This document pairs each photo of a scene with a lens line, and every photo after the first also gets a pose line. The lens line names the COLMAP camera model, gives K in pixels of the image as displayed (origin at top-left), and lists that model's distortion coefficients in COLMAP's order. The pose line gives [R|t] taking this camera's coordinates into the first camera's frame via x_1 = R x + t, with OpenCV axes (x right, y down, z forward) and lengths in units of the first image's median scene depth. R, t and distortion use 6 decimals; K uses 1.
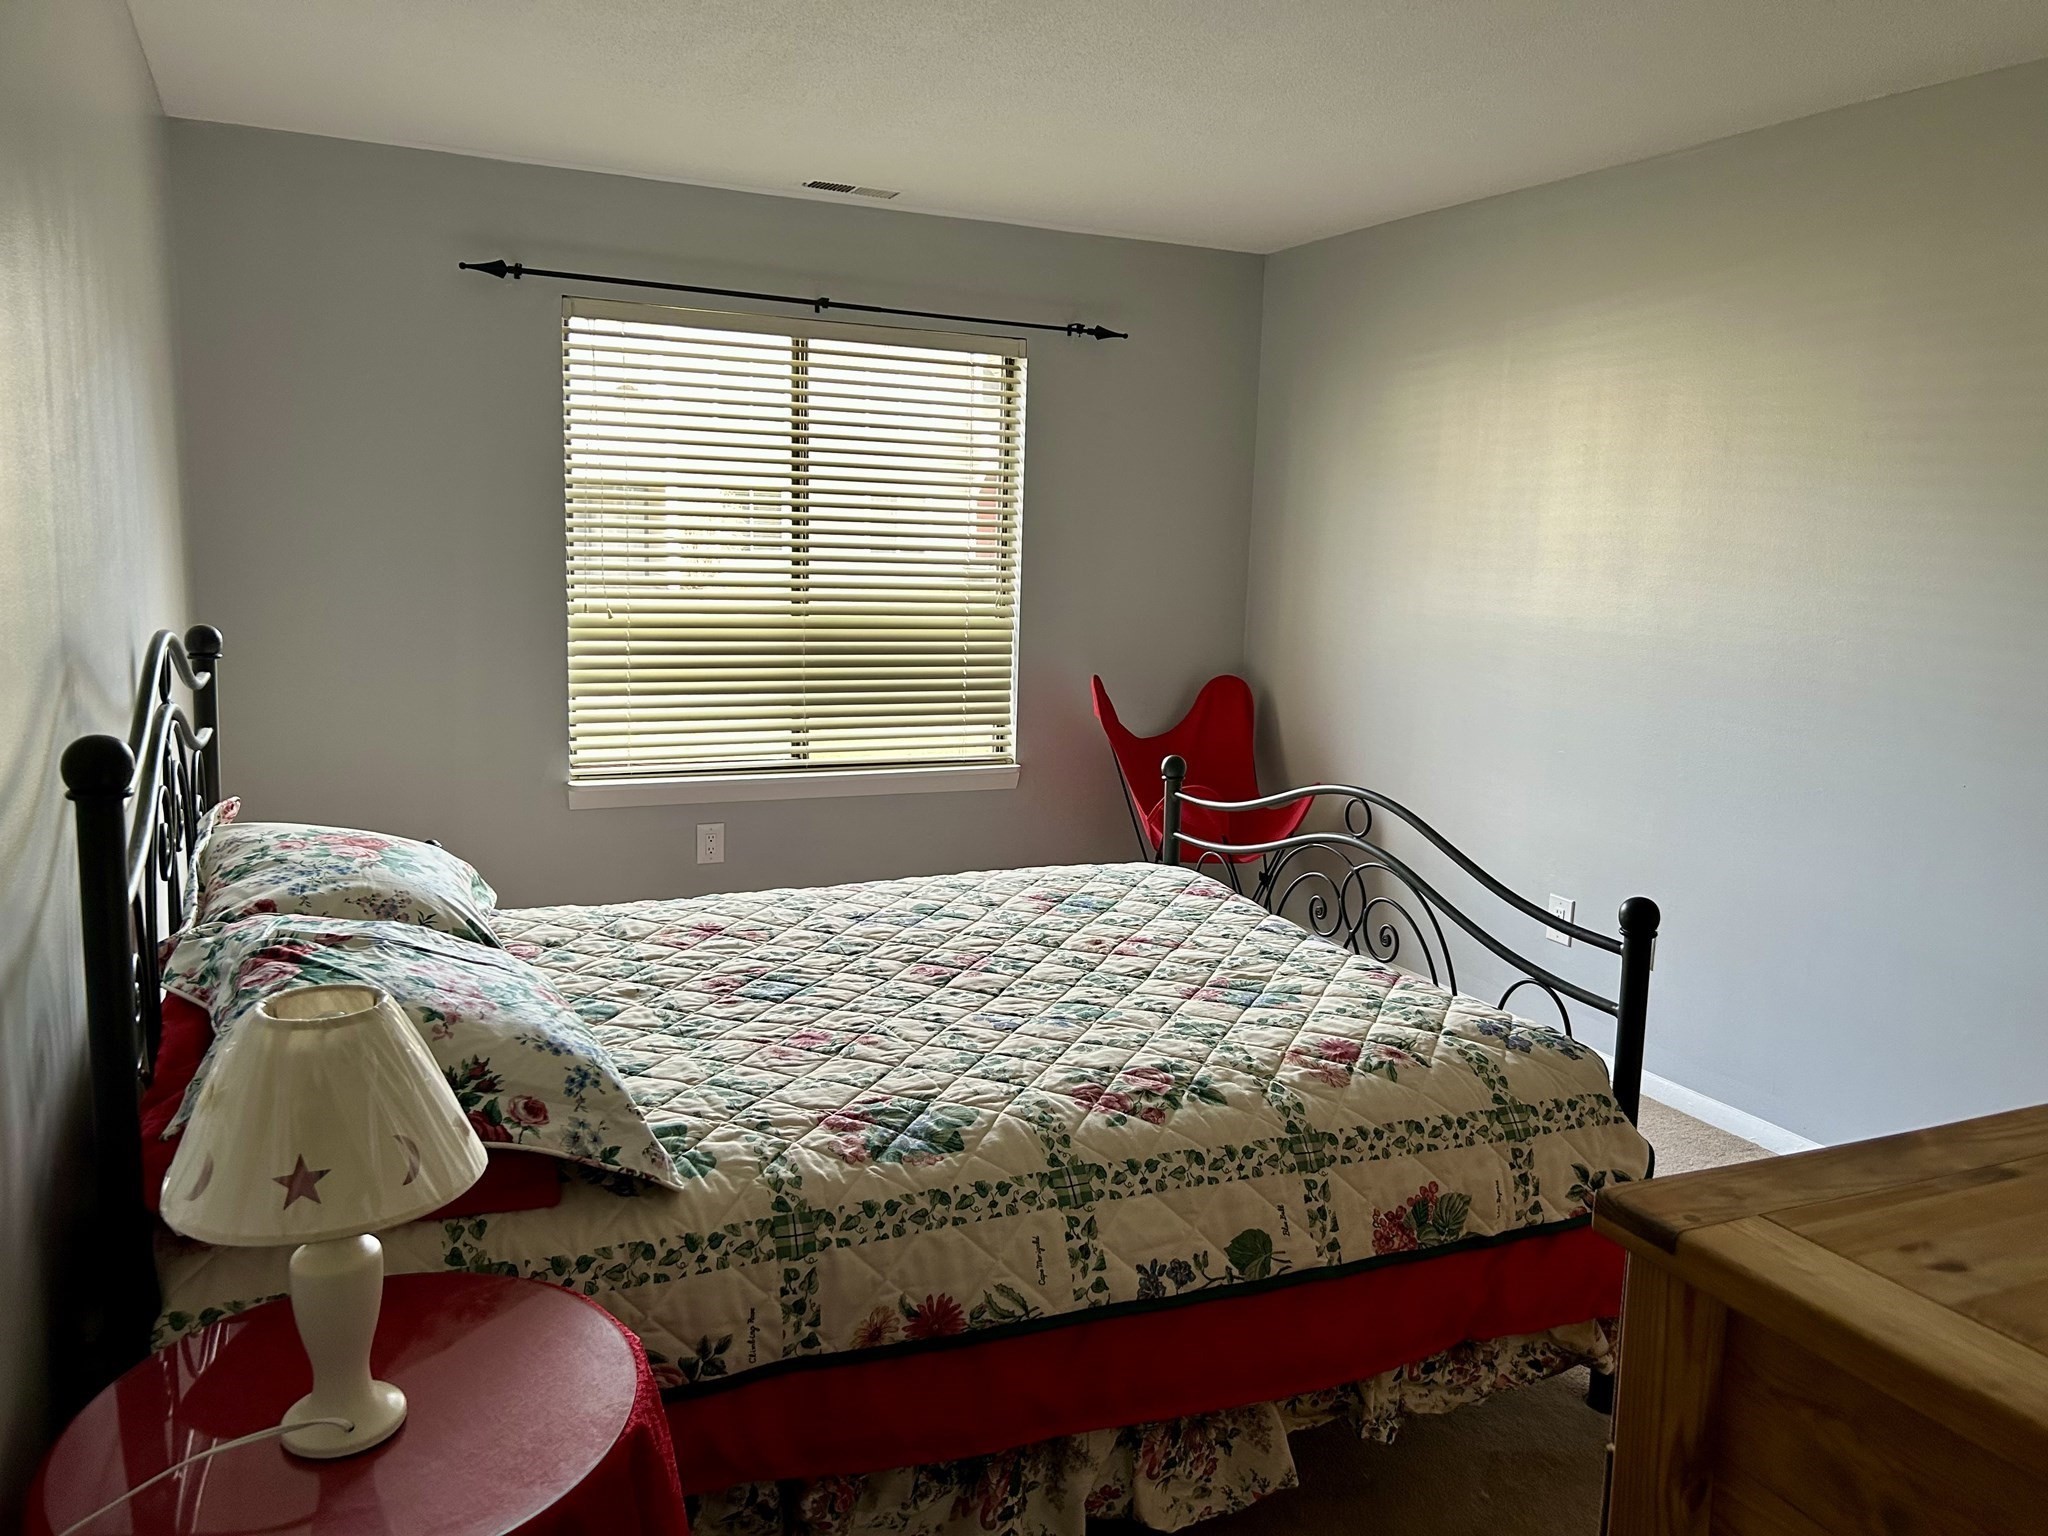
lens RADIAL K [[1540.0, 0, 1028.9], [0, 1540.0, 767.9], [0, 0, 1]] dist [0.022265, -0.031387]
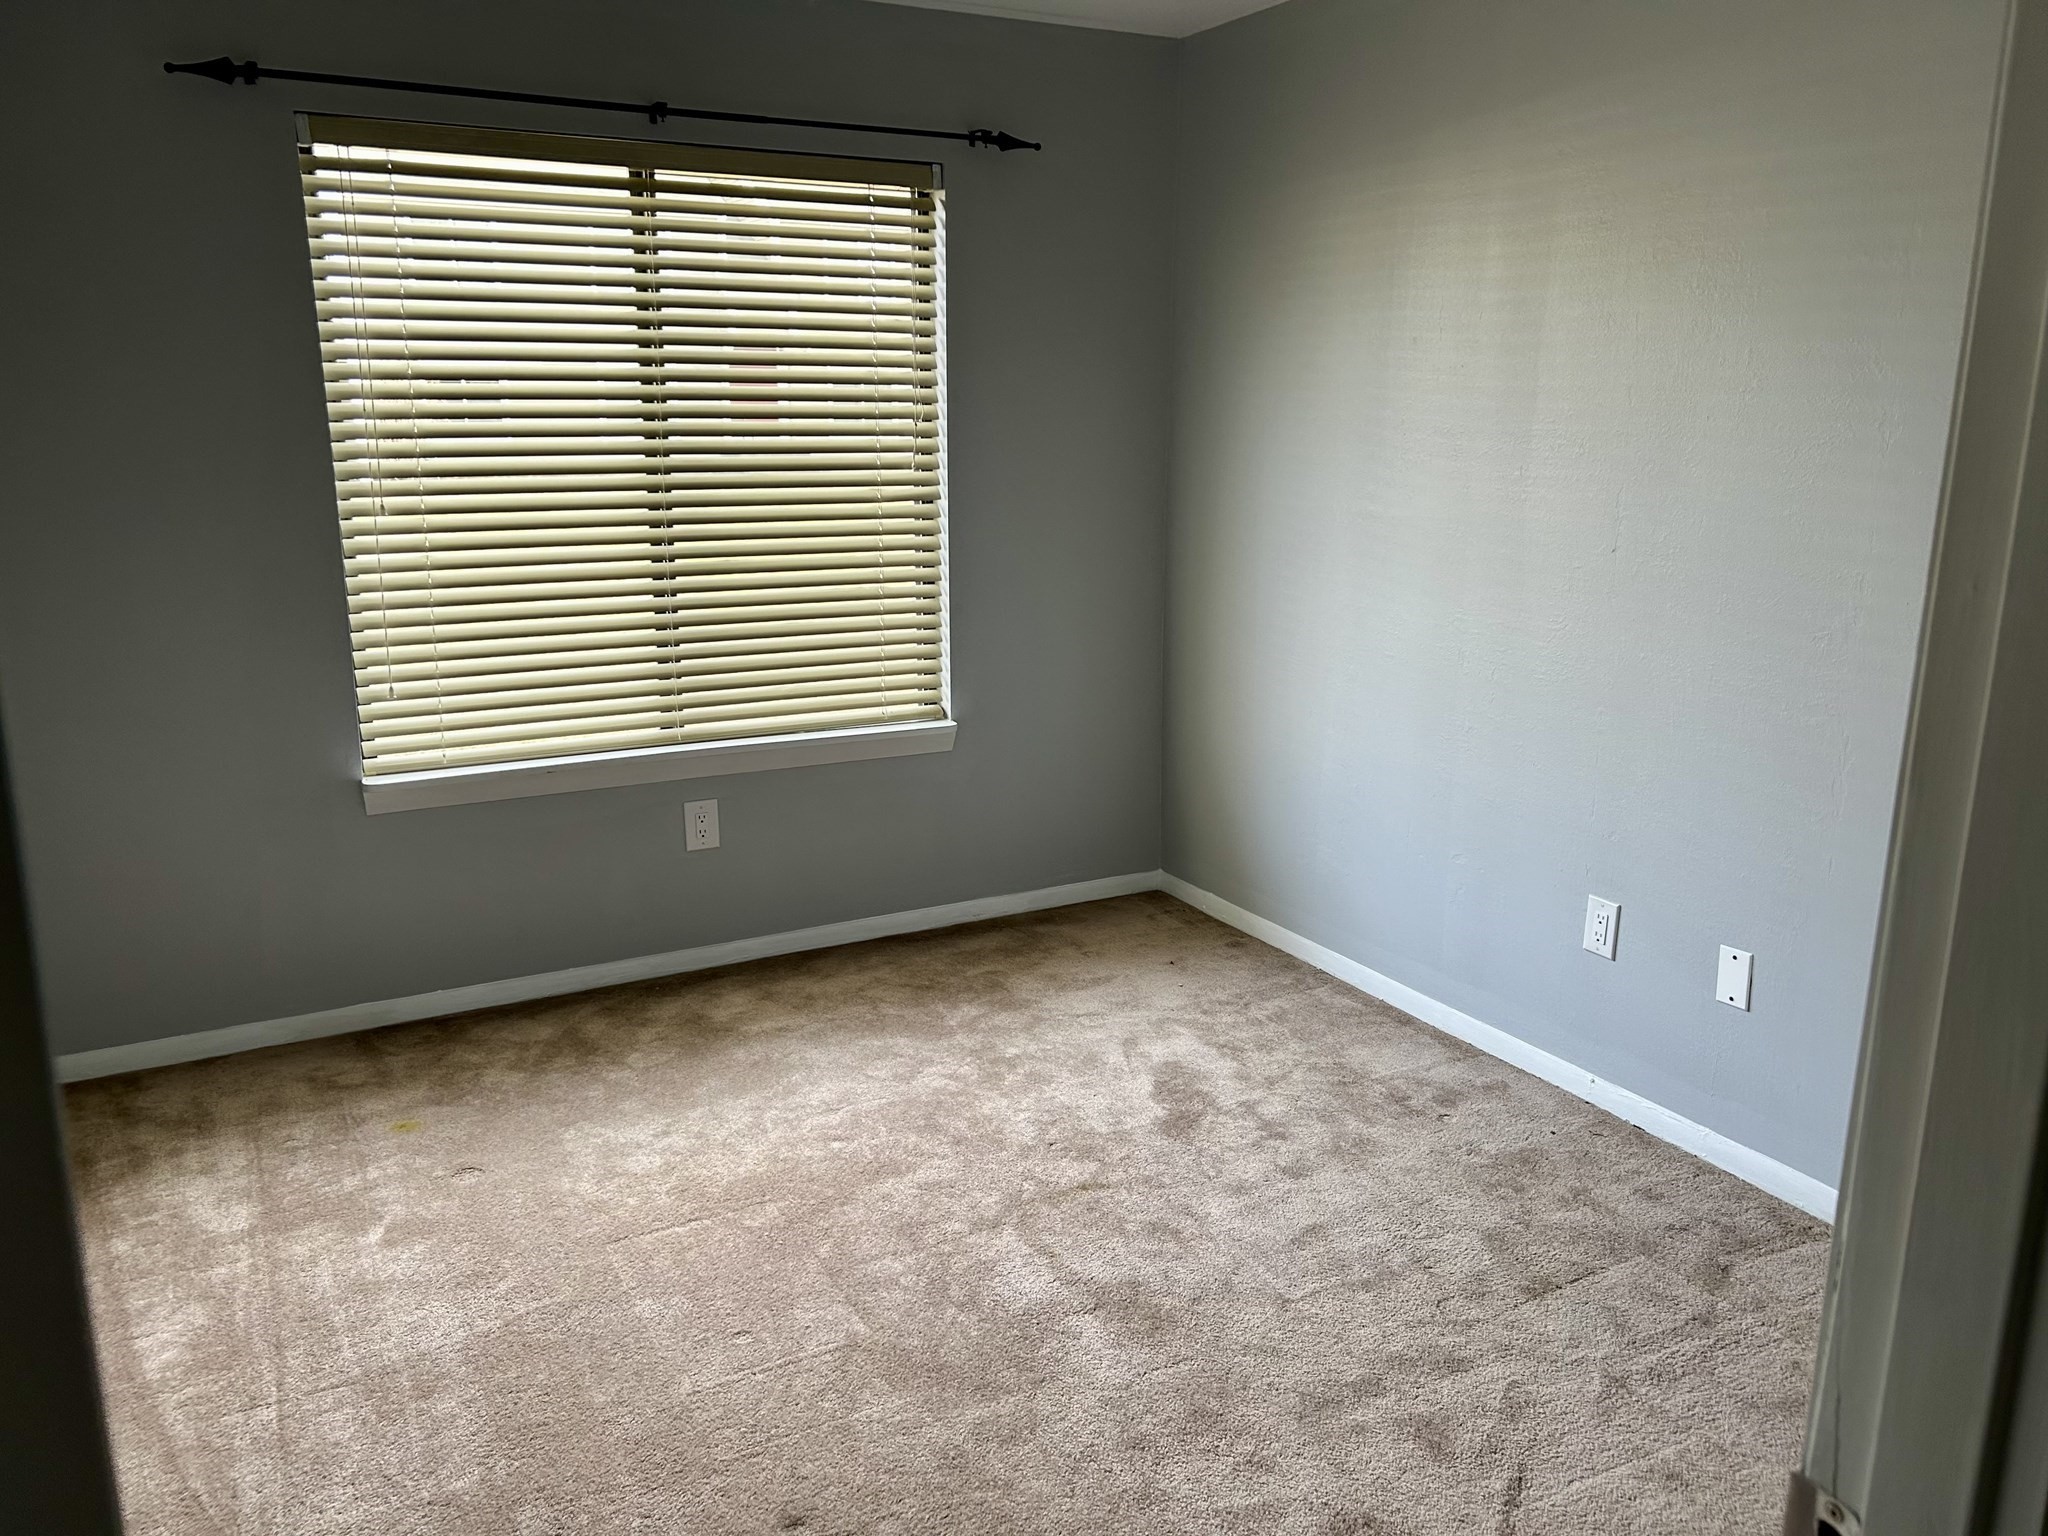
lens RADIAL K [[1540.0, 0, 1009.7], [0, 1540.0, 764.0], [0, 0, 1]] dist [0.022265, -0.031387]
pose [[0.996447, -0.041858, 0.073089, -0.036108], [0.032964, 0.992358, 0.118910, -0.075285], [-0.077508, -0.116078, 0.990211, 0.215546]]
